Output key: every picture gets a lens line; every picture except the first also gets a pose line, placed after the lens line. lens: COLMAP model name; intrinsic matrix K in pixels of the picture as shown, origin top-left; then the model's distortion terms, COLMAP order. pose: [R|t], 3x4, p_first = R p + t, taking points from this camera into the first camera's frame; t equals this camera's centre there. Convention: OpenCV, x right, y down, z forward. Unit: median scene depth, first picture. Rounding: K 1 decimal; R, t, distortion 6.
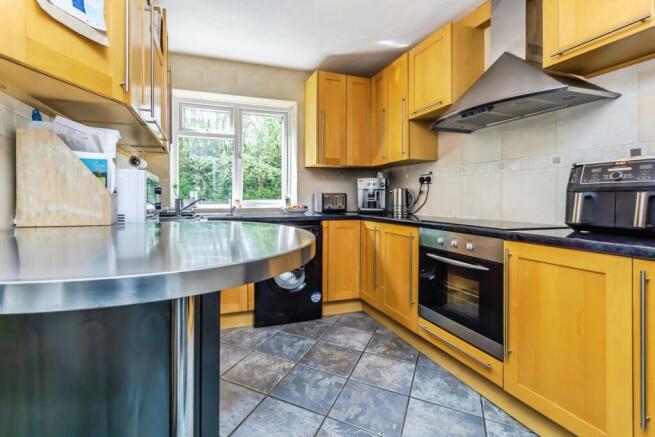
lens RADIAL K [[309.9, 0, 323.8], [0, 309.9, 200.1], [0, 0, 1]] dist [-0.000271, 0.000089]
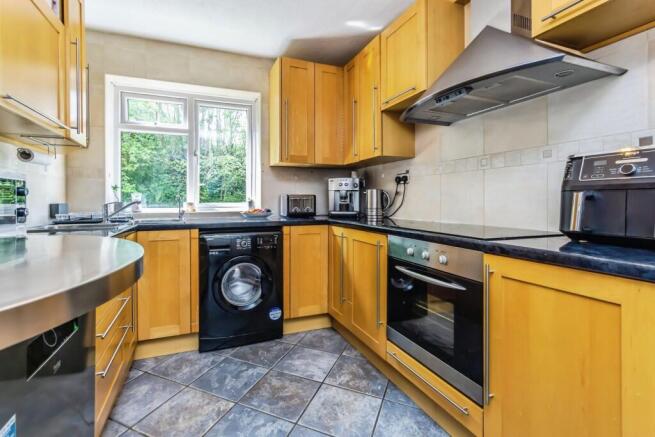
lens RADIAL K [[302.0, 0, 327.2], [0, 302.0, 203.8], [0, 0, 1]] dist [-0.000750, 0.000112]
pose [[0.999612, -0.004968, 0.027395, 0.120095], [0.004833, 0.999976, 0.004989, -0.000529], [-0.027419, -0.004854, 0.999612, 0.180747]]
